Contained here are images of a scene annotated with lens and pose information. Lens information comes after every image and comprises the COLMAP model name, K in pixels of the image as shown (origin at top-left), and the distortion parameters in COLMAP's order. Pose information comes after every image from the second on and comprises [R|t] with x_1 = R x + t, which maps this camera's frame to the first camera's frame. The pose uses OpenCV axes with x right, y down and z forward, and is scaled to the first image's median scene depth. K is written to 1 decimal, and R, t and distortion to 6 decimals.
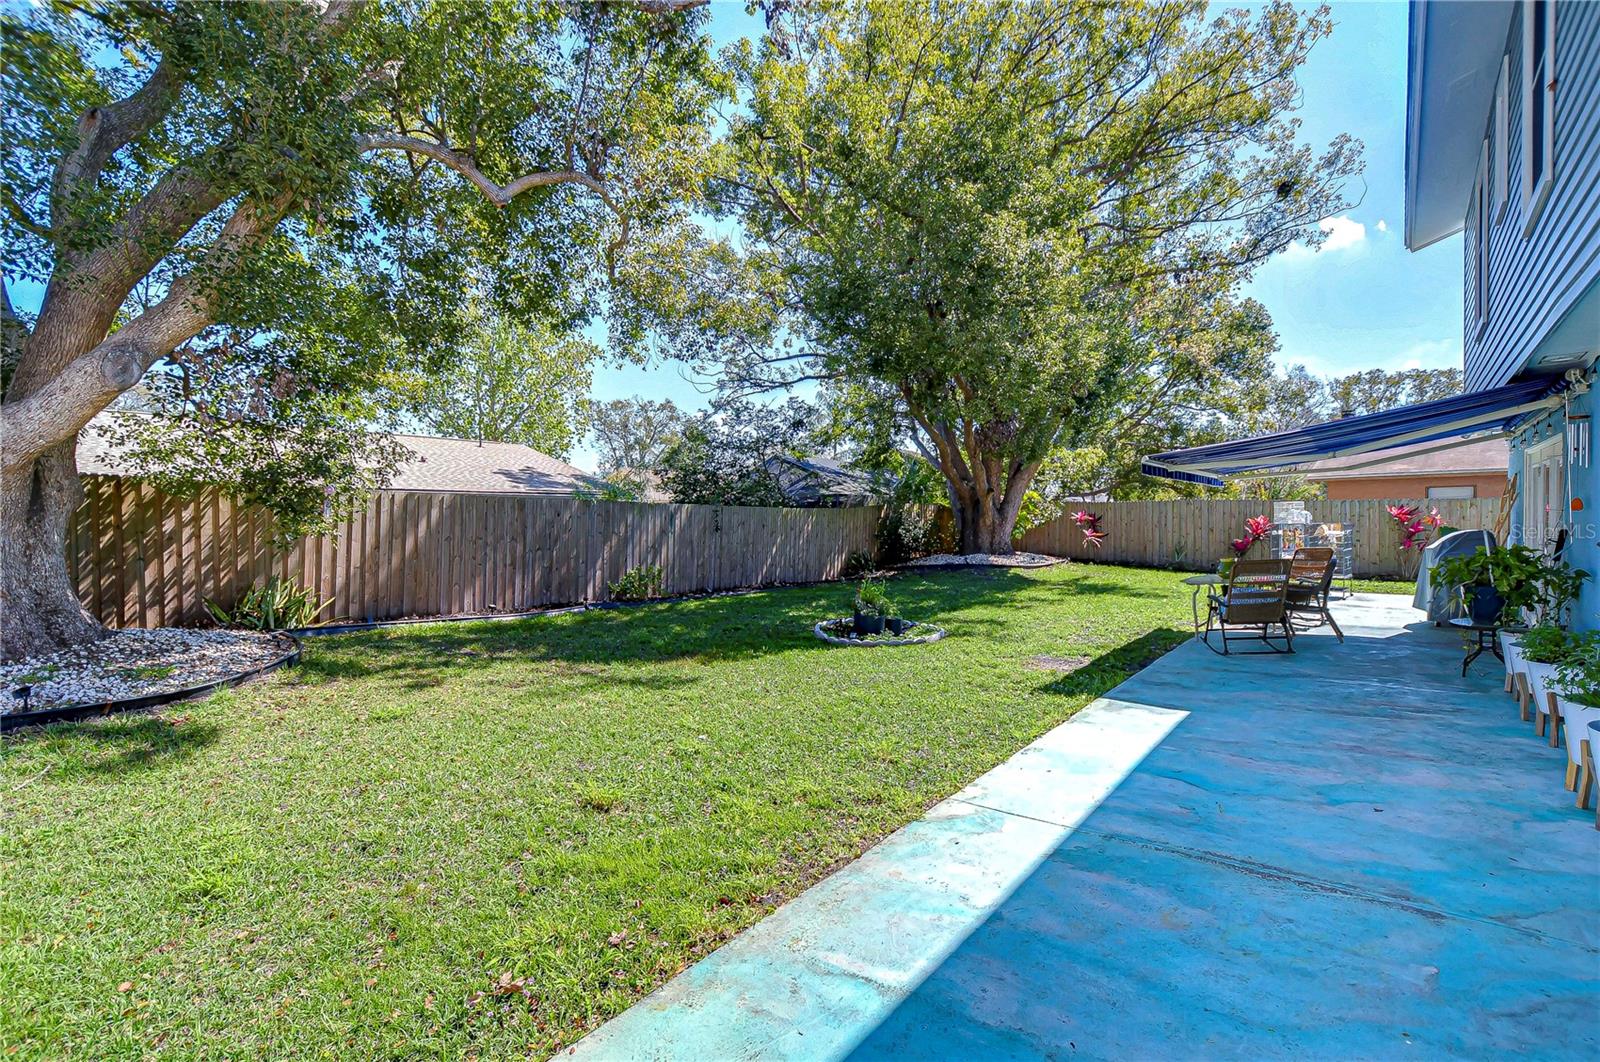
lens RADIAL K [[735.1, 0, 793.6], [0, 735.1, 547.1], [0, 0, 1]] dist [0.004743, -0.006639]
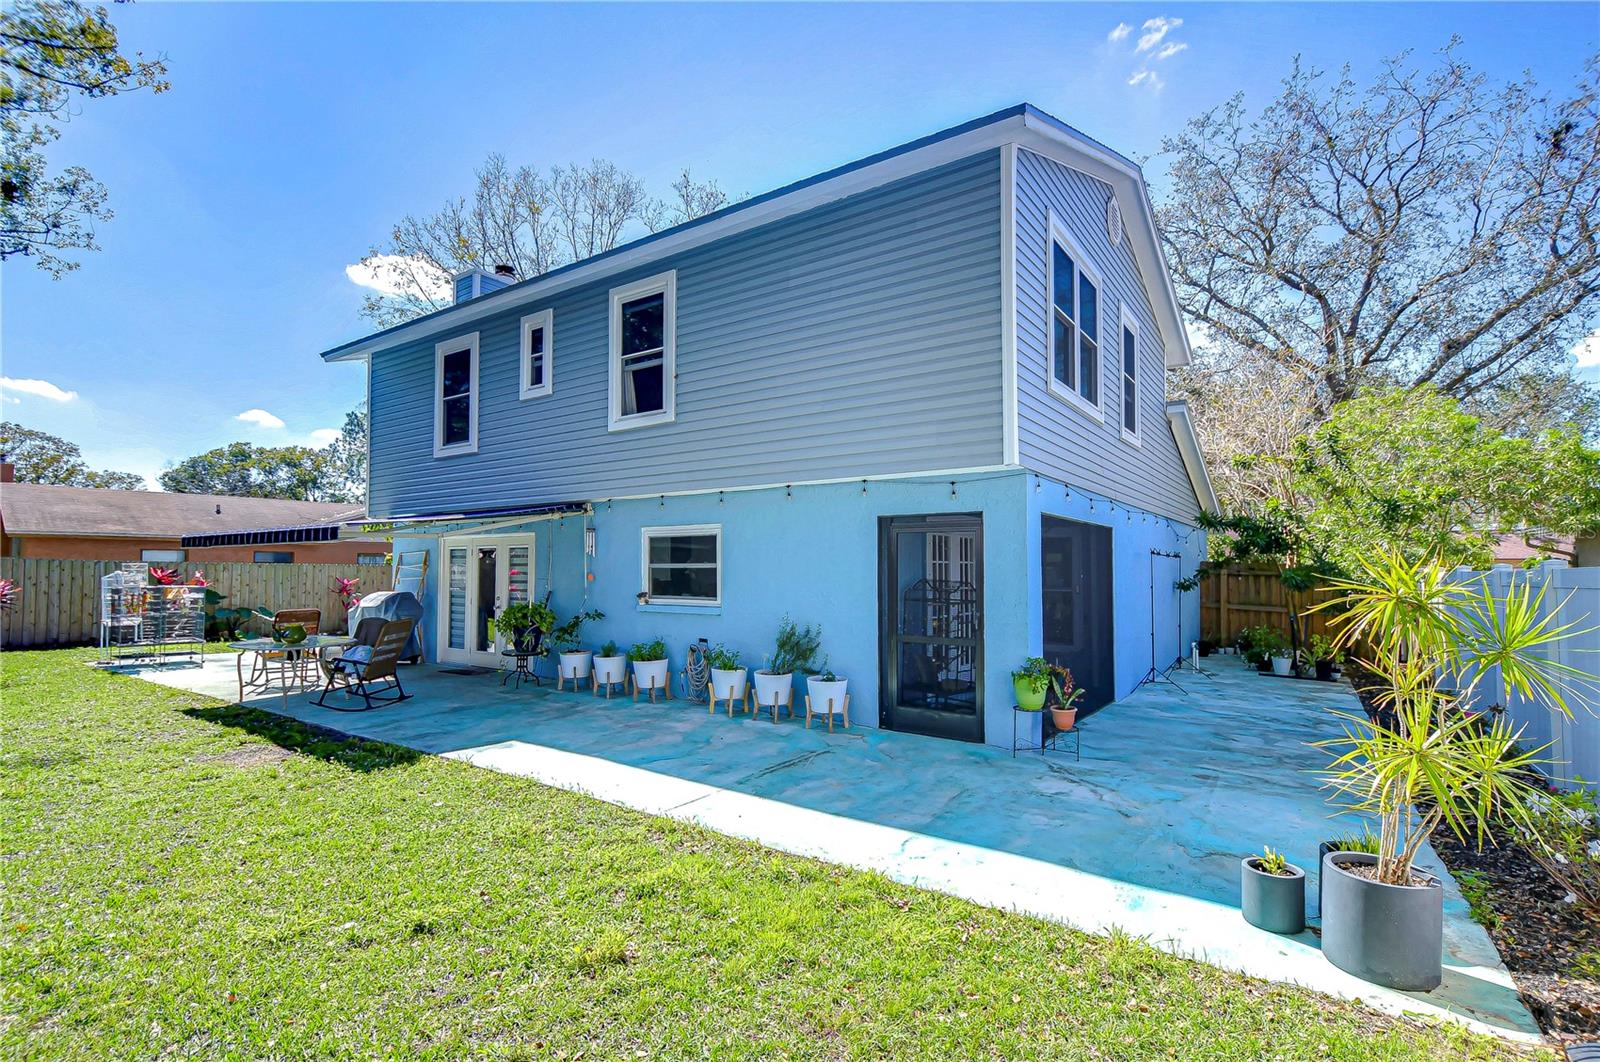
lens RADIAL K [[735.1, 0, 806.5], [0, 735.1, 544.2], [0, 0, 1]] dist [0.004743, -0.006639]
pose [[-0.067758, 0.051030, 0.996396, -0.998078], [0.033306, 0.998250, -0.048860, -0.040639], [-0.997146, 0.029876, -0.069339, 0.772502]]
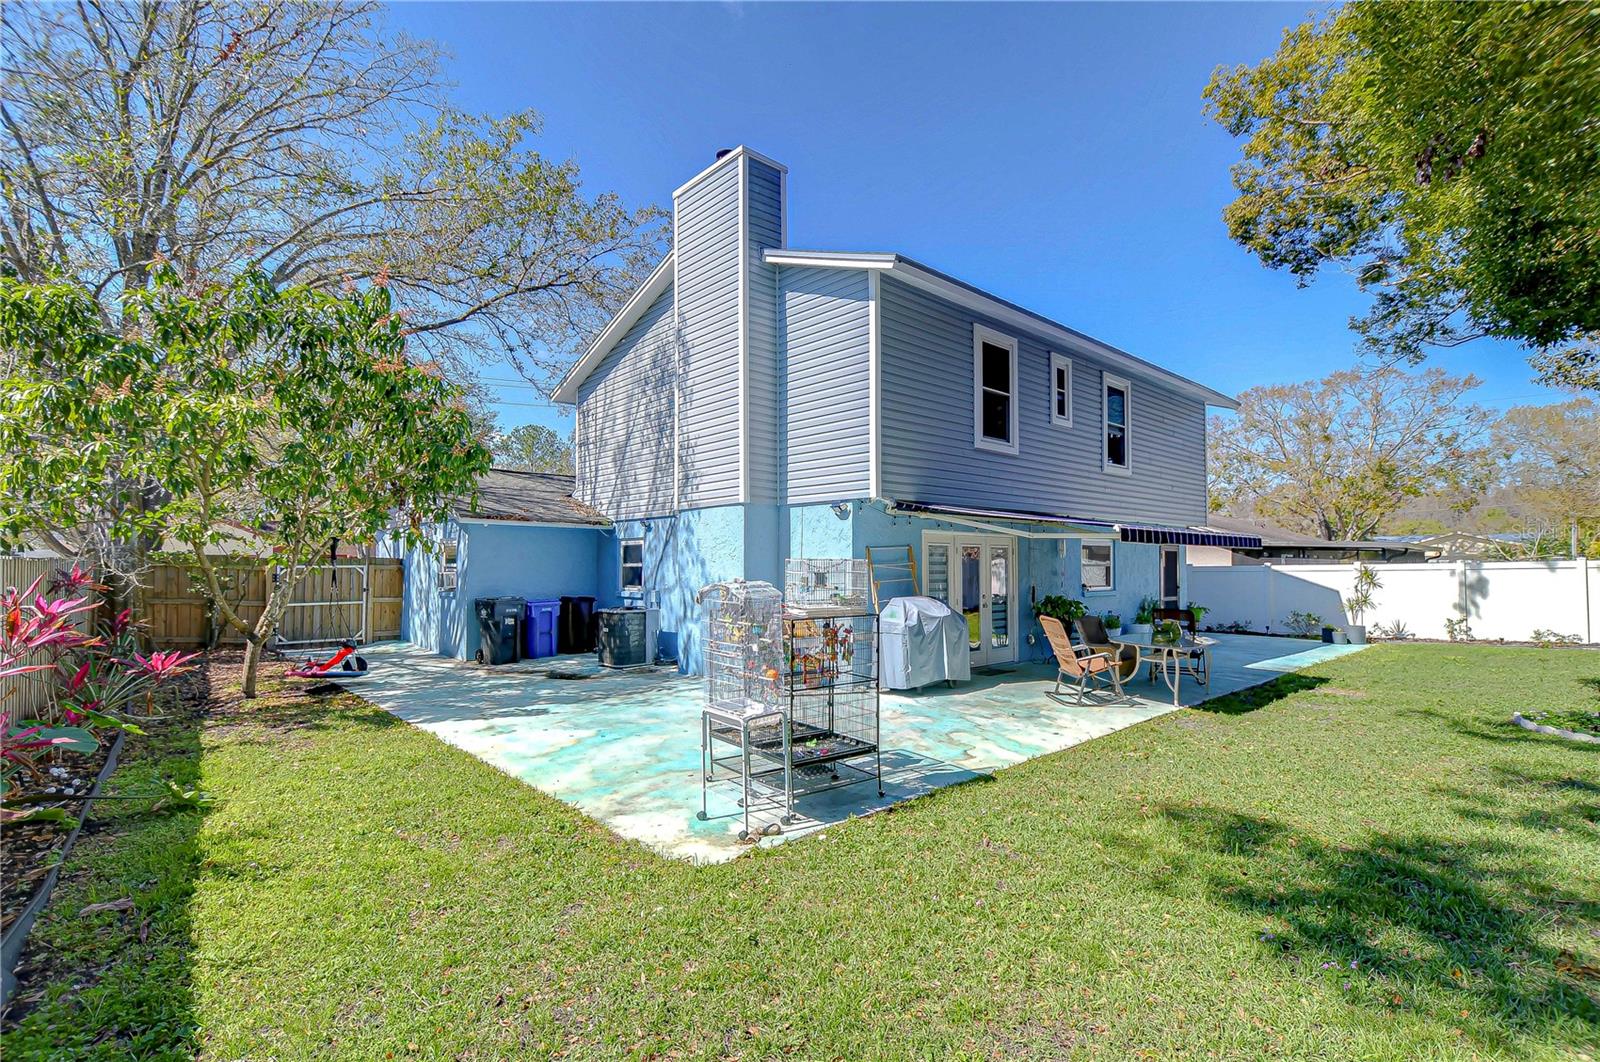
lens RADIAL K [[735.1, 0, 798.2], [0, 735.1, 545.1], [0, 0, 1]] dist [0.004743, -0.006639]
pose [[-0.982591, 0.020907, 0.184601, 2.144790], [0.020991, 0.999779, -0.001499, -0.227343], [-0.184591, 0.002402, -0.982812, 4.792731]]
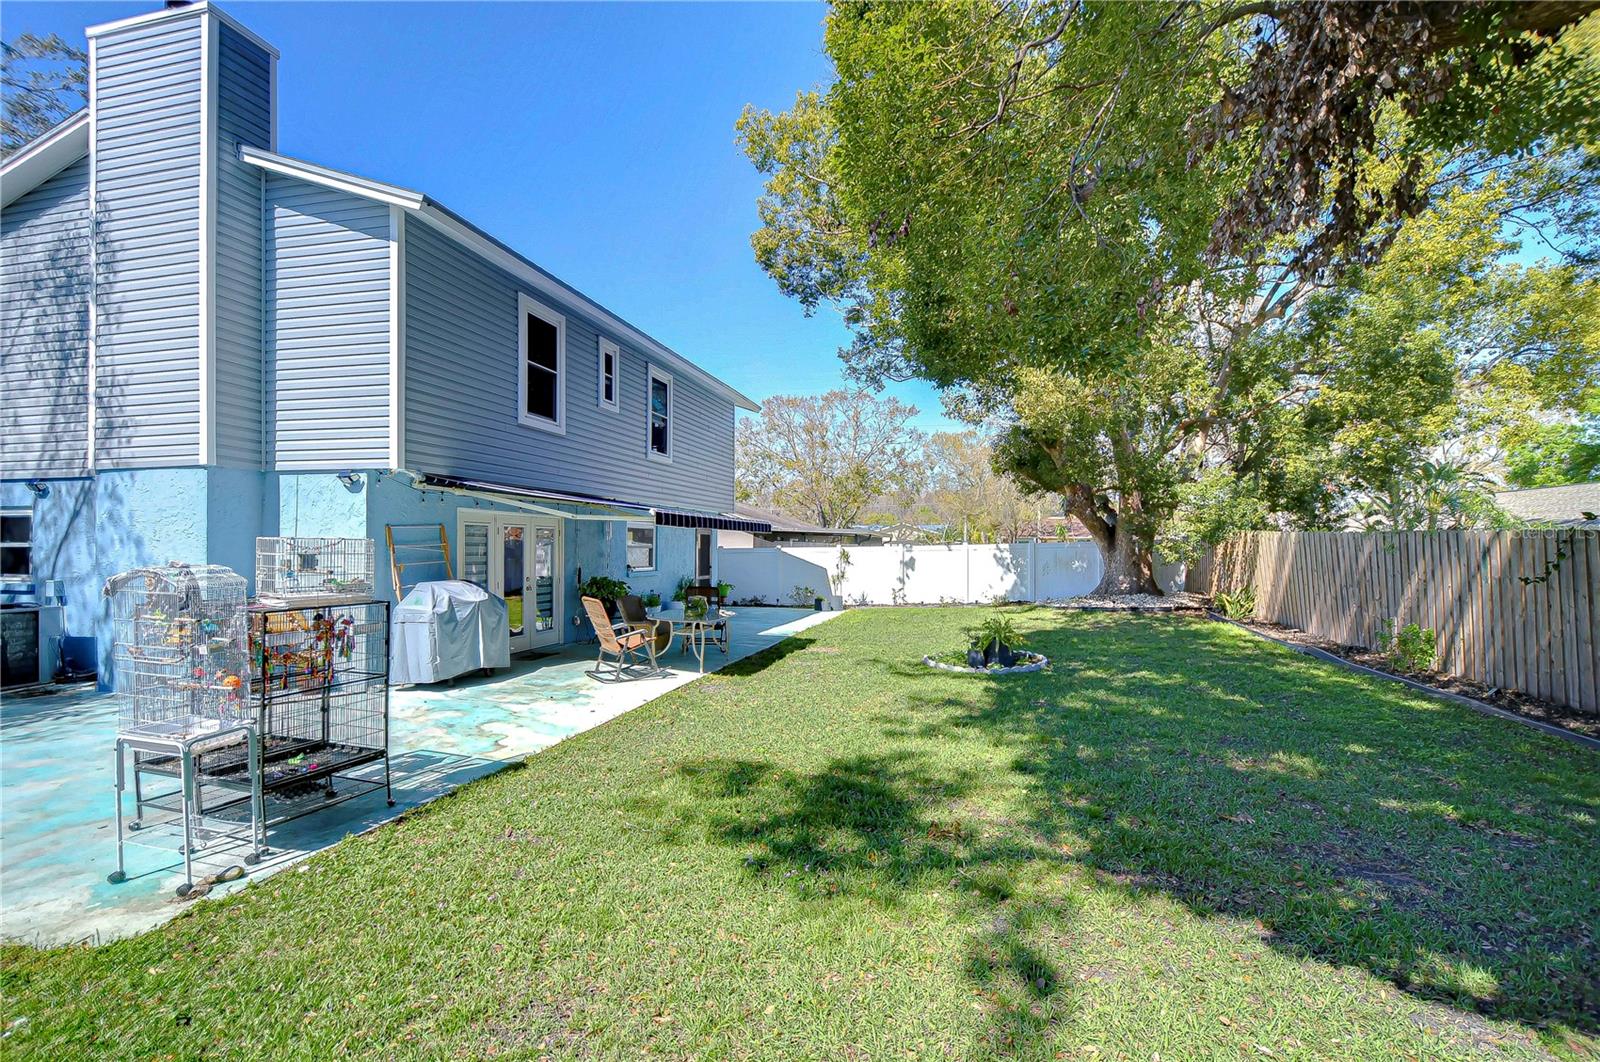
lens RADIAL K [[735.1, 0, 804.6], [0, 735.1, 547.7], [0, 0, 1]] dist [0.004743, -0.006639]
pose [[-0.916424, 0.013301, -0.399988, 2.116997], [0.000083, 0.999454, 0.033044, -0.225207], [0.400209, 0.030249, -0.915925, 4.791886]]
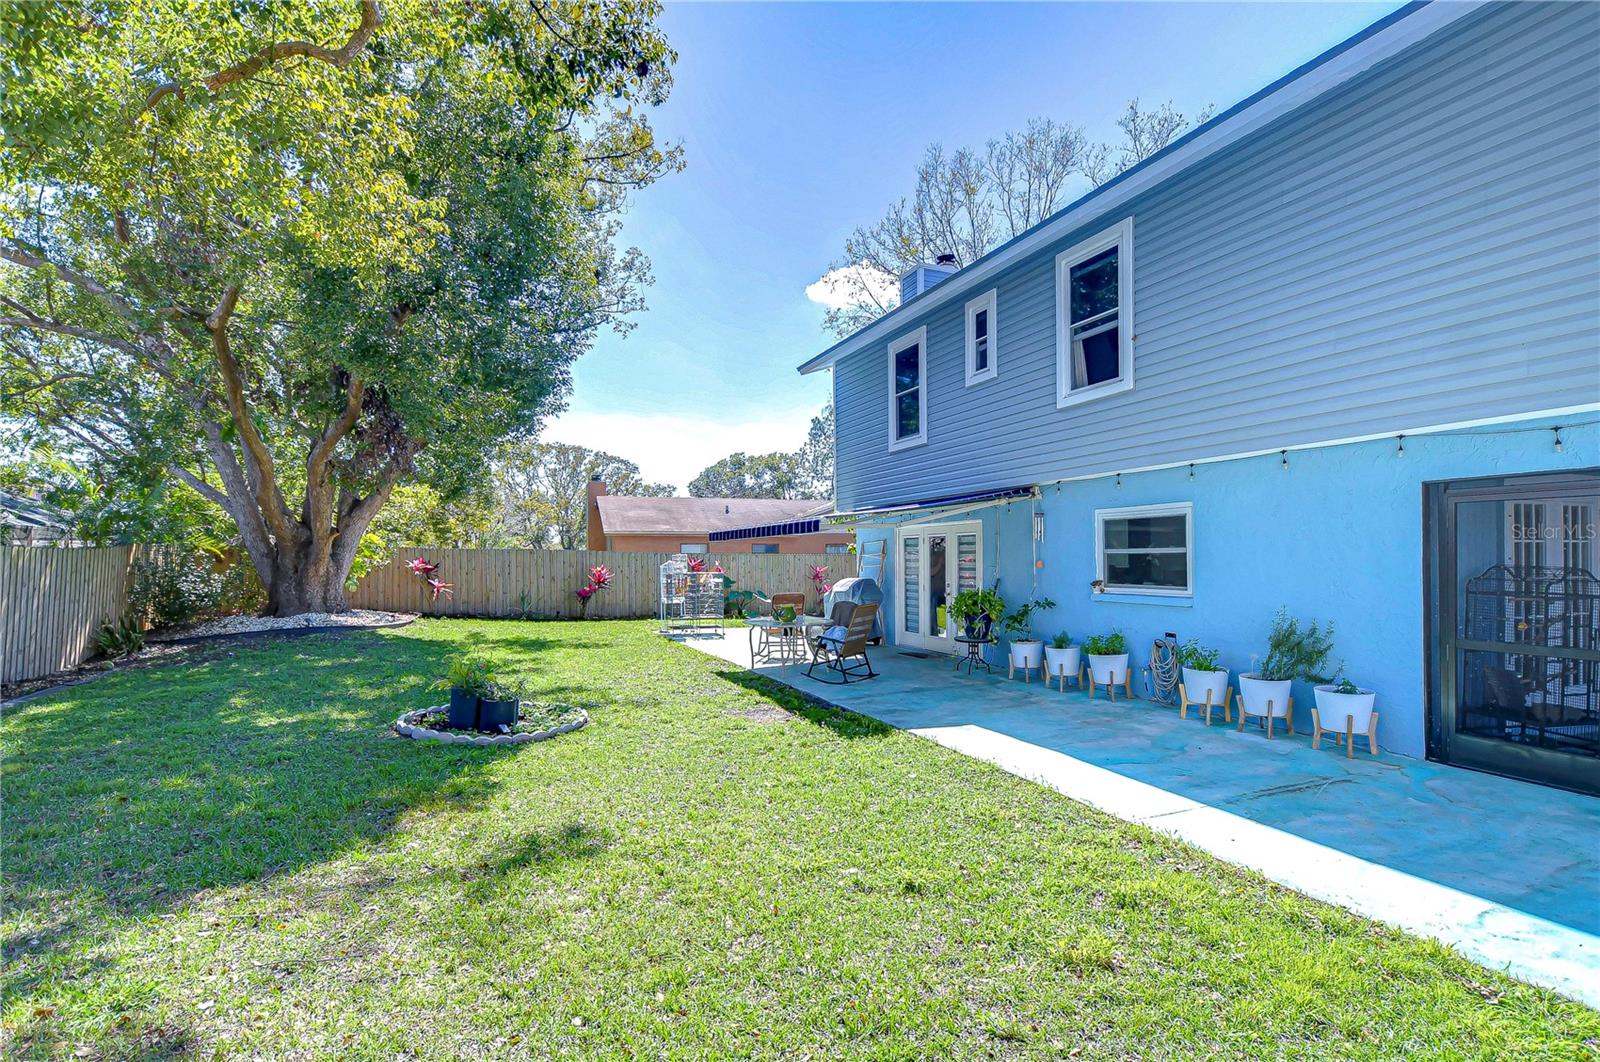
lens RADIAL K [[771.1, 0, 816.0], [0, 771.1, 560.0], [0, 0, 1]] dist [0.003212, -0.007077]
pose [[0.470079, 0.011704, 0.882547, -1.005186], [0.028900, 0.999172, -0.028643, -0.038196], [-0.882151, 0.038970, 0.469351, 0.800525]]
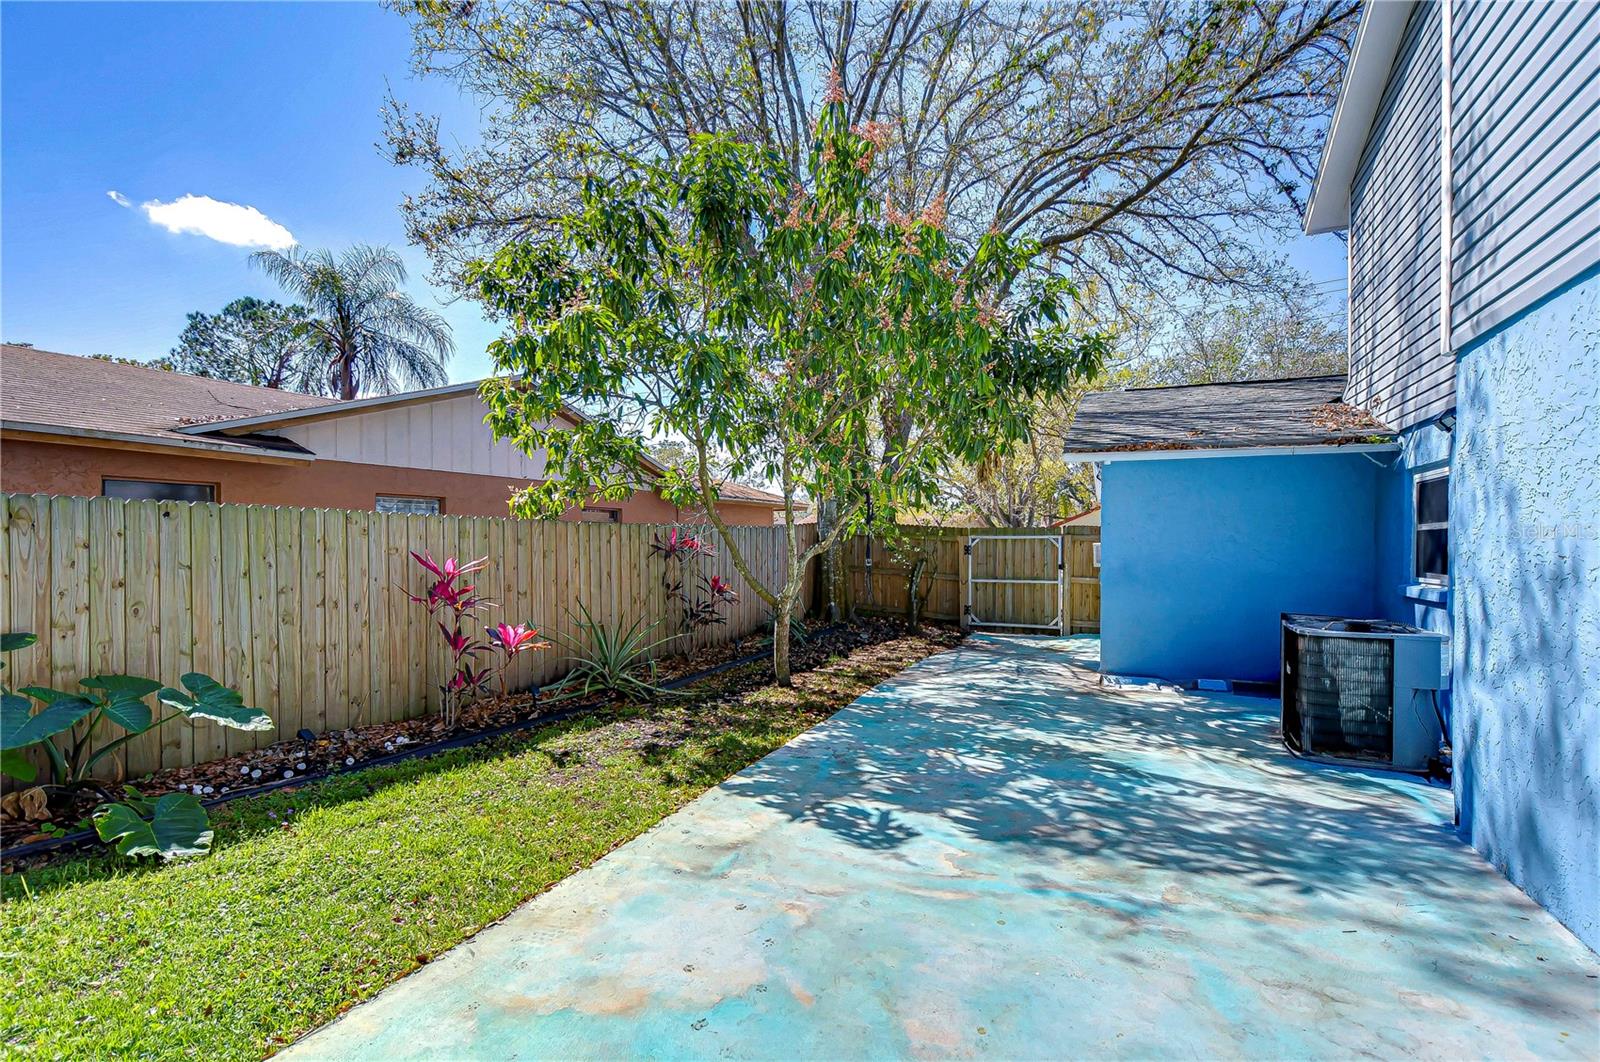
lens RADIAL K [[735.1, 0, 803.6], [0, 735.1, 554.5], [0, 0, 1]] dist [0.004743, -0.006639]
pose [[-0.233474, 0.001985, 0.972361, 2.389180], [0.030168, 0.999531, 0.005204, -0.141247], [-0.971895, 0.030549, -0.233424, 3.114983]]
